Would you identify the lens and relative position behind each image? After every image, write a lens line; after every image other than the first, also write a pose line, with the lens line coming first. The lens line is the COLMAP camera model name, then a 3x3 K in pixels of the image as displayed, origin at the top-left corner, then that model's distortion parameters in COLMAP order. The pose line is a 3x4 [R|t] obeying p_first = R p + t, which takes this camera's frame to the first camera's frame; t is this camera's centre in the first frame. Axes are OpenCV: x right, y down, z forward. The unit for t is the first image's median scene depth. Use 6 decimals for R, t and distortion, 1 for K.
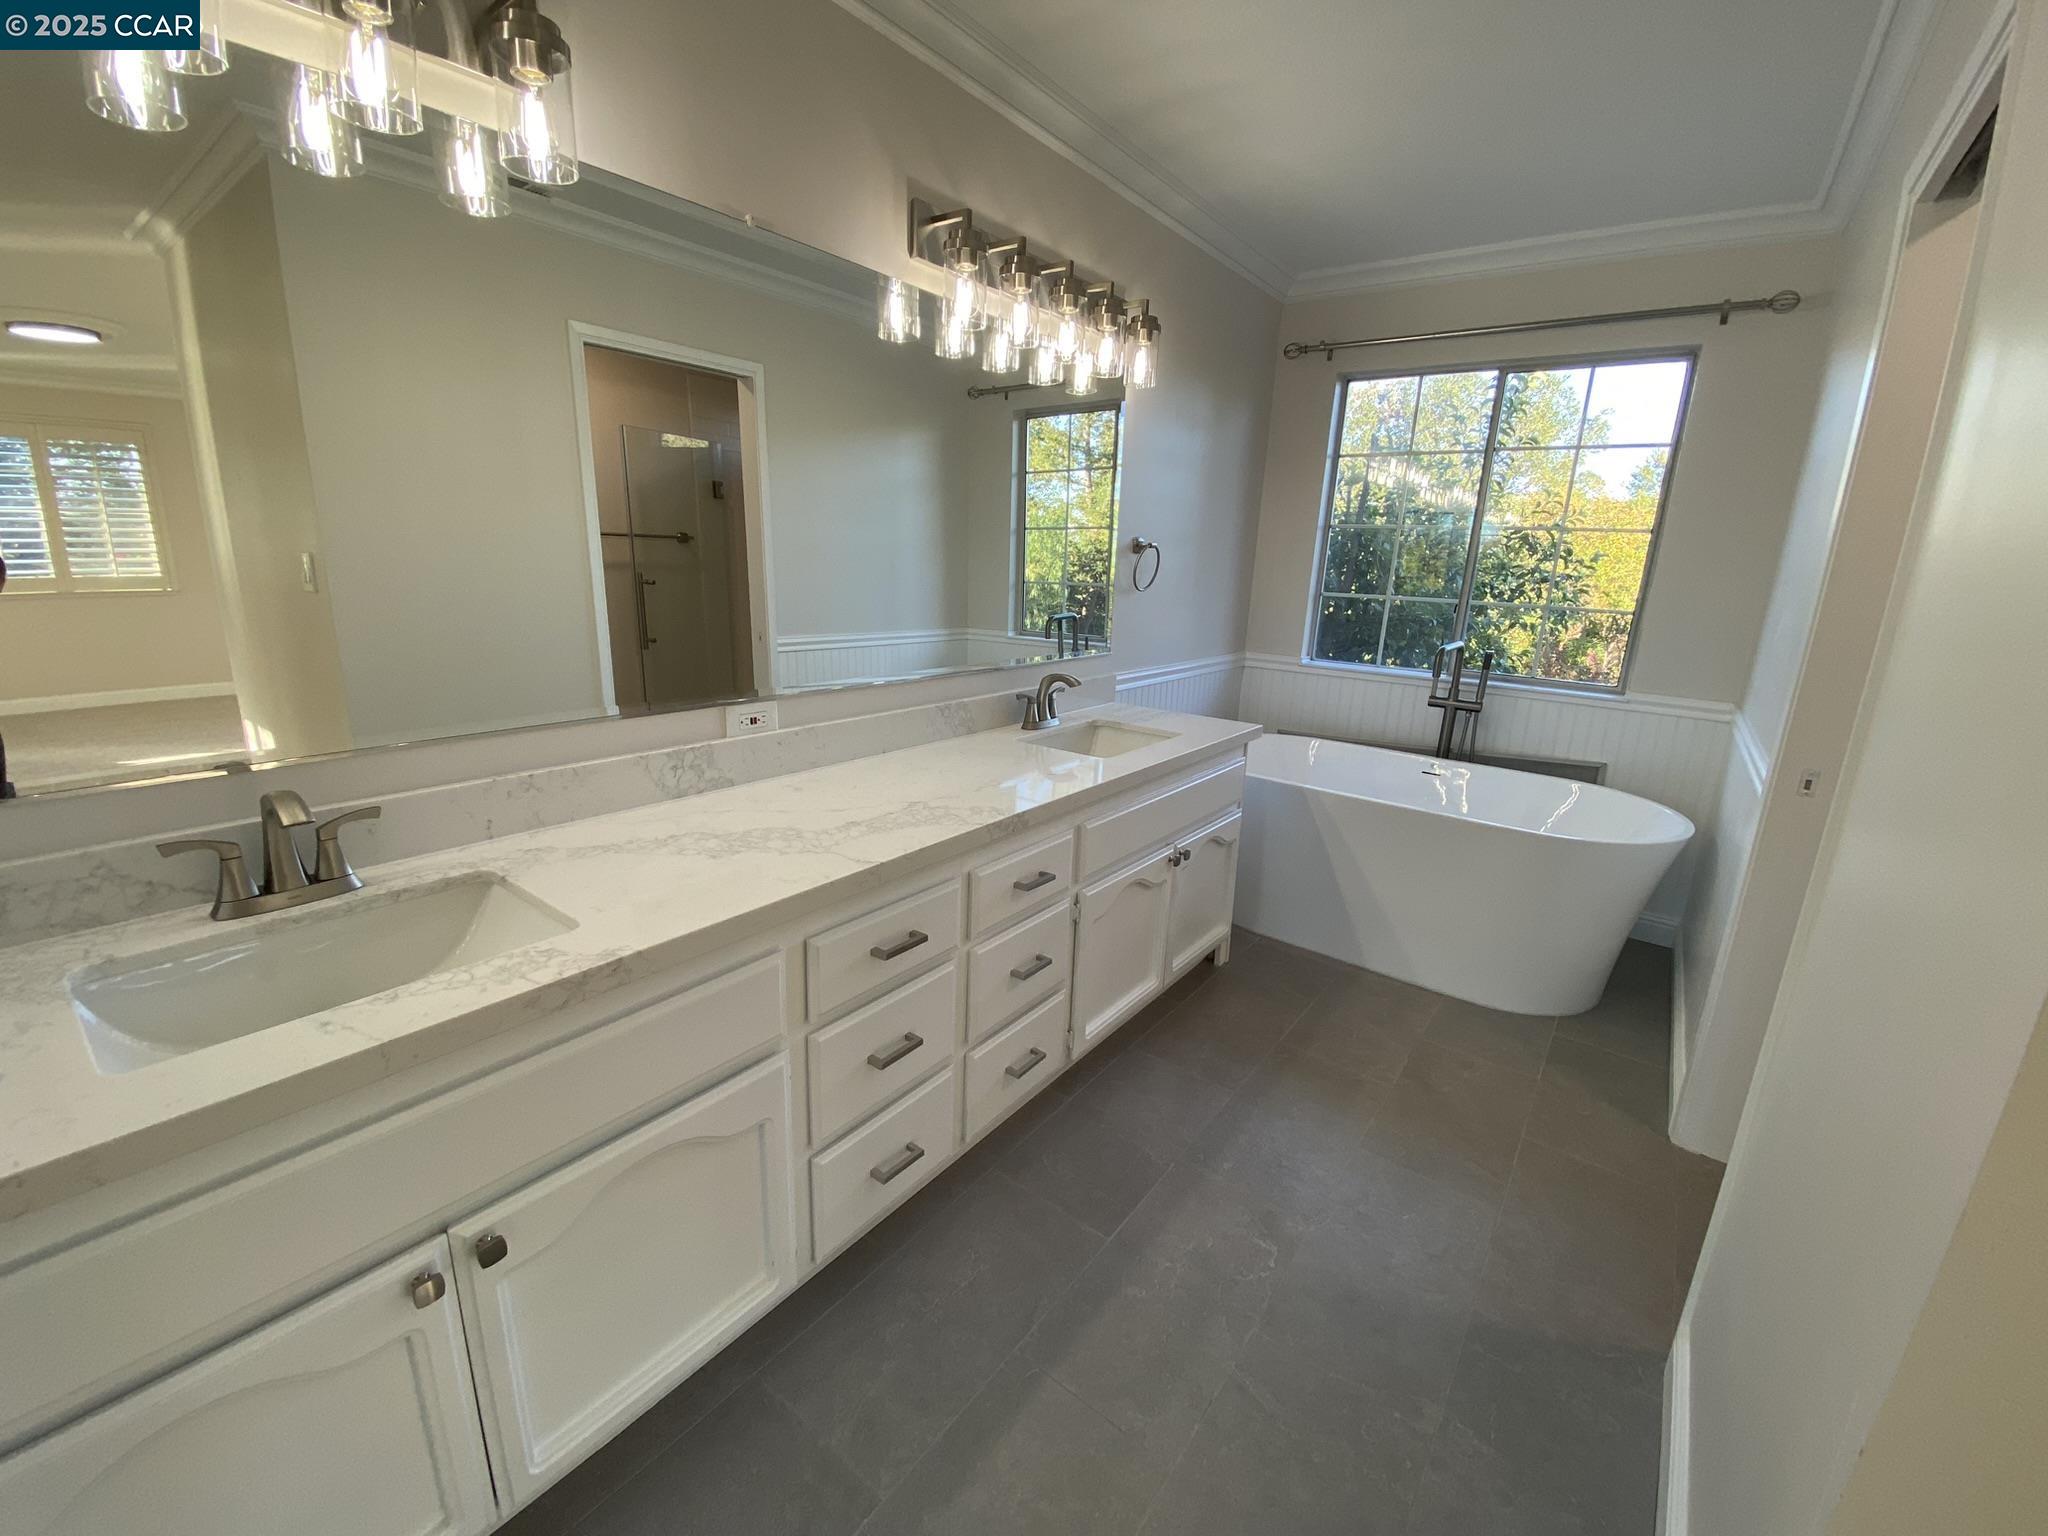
lens RADIAL K [[832.4, 0, 1032.1], [0, 832.4, 752.6], [0, 0, 1]] dist [-0.003477, -0.000574]
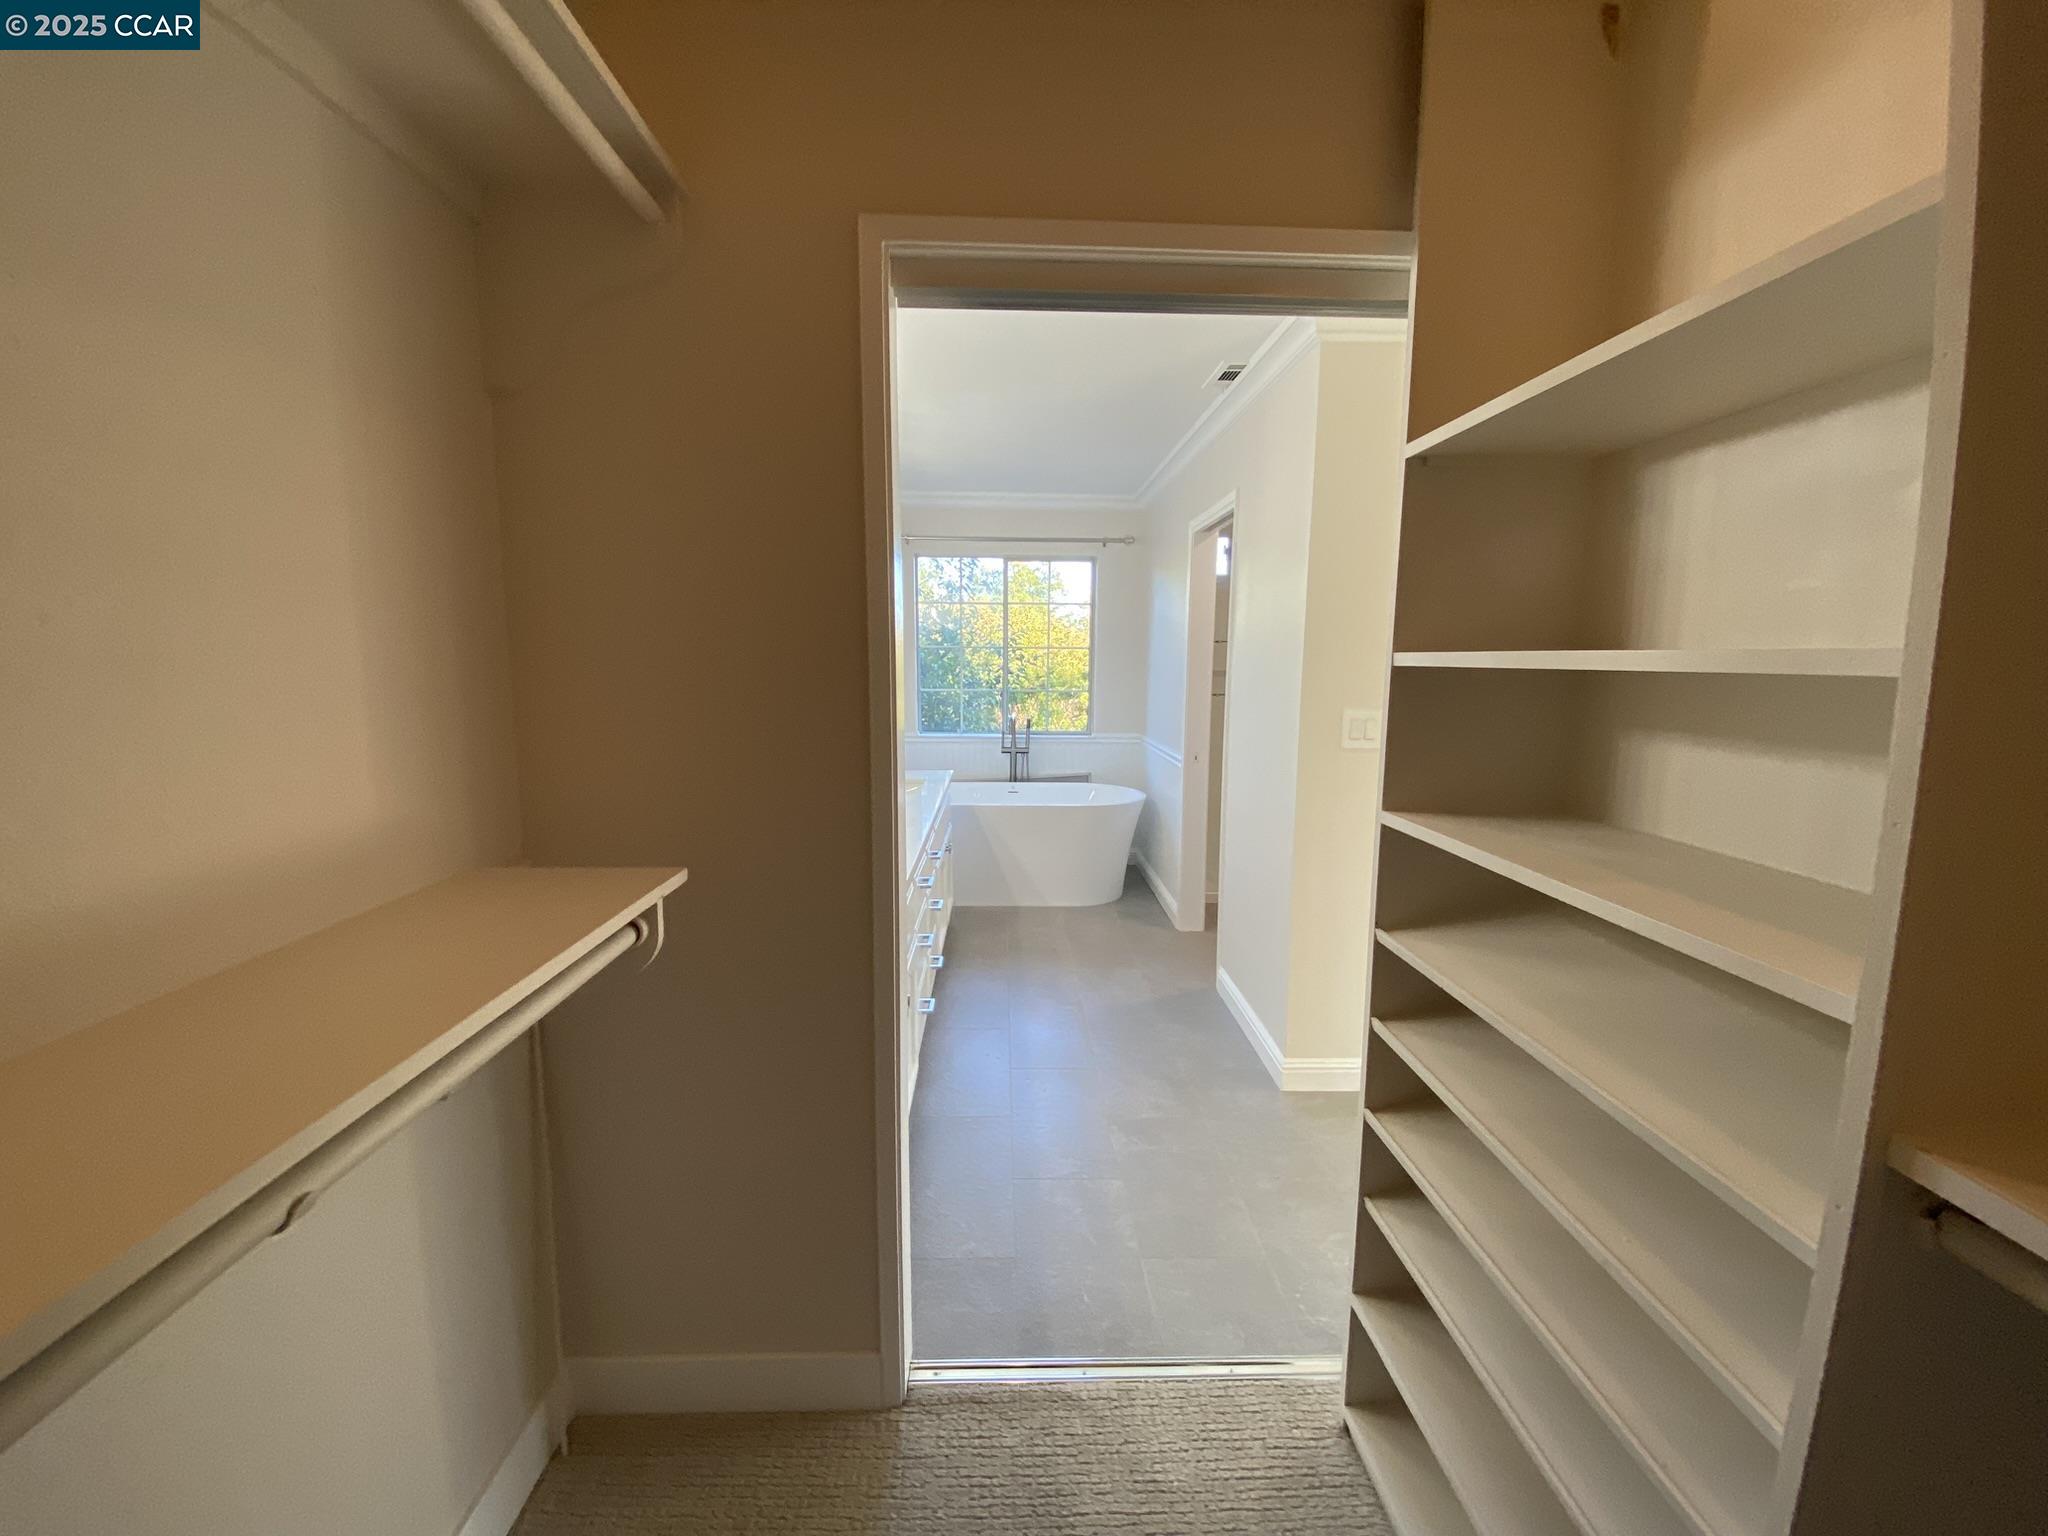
lens RADIAL K [[832.4, 0, 1021.6], [0, 832.4, 770.8], [0, 0, 1]] dist [-0.003477, -0.000574]
pose [[0.767690, -0.117668, 0.629926, -0.594521], [0.177963, 0.983478, -0.033173, 0.042900], [-0.615615, 0.137570, 0.775946, -0.333636]]
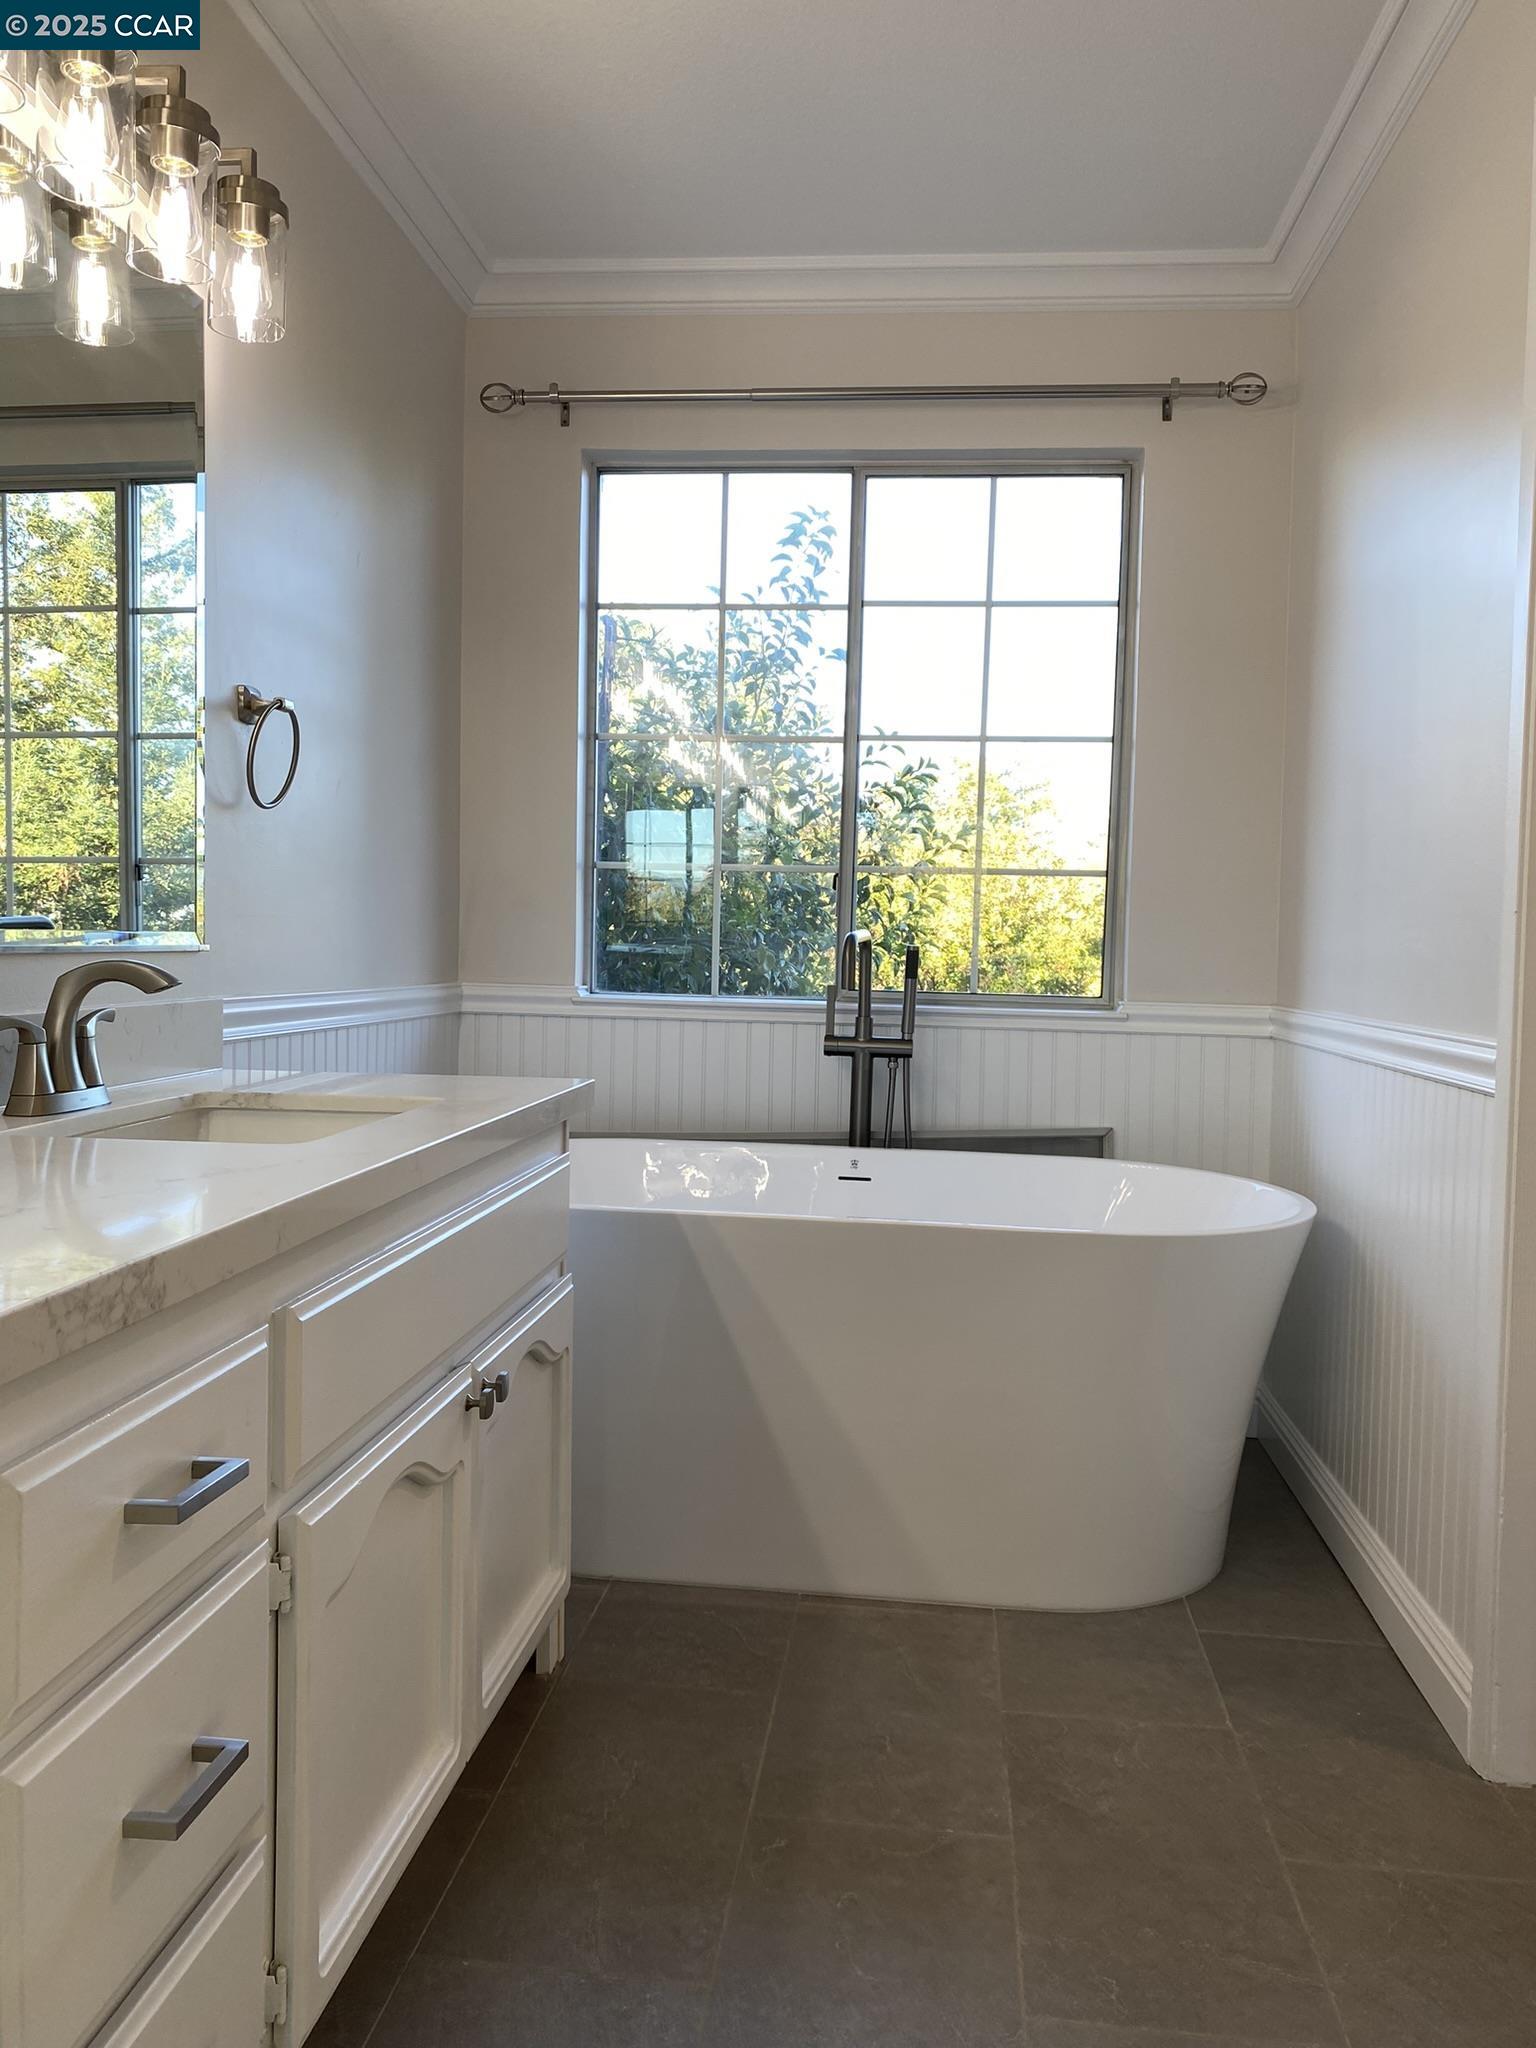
lens RADIAL K [[1516.7, 0, 759.2], [0, 1516.7, 1006.4], [0, 0, 1]] dist [0.011521, -0.019585]
pose [[0.851261, -0.039219, 0.523275, -0.063918], [0.136338, 0.979487, -0.148383, 0.054991], [-0.506721, 0.197655, 0.839146, 0.235105]]
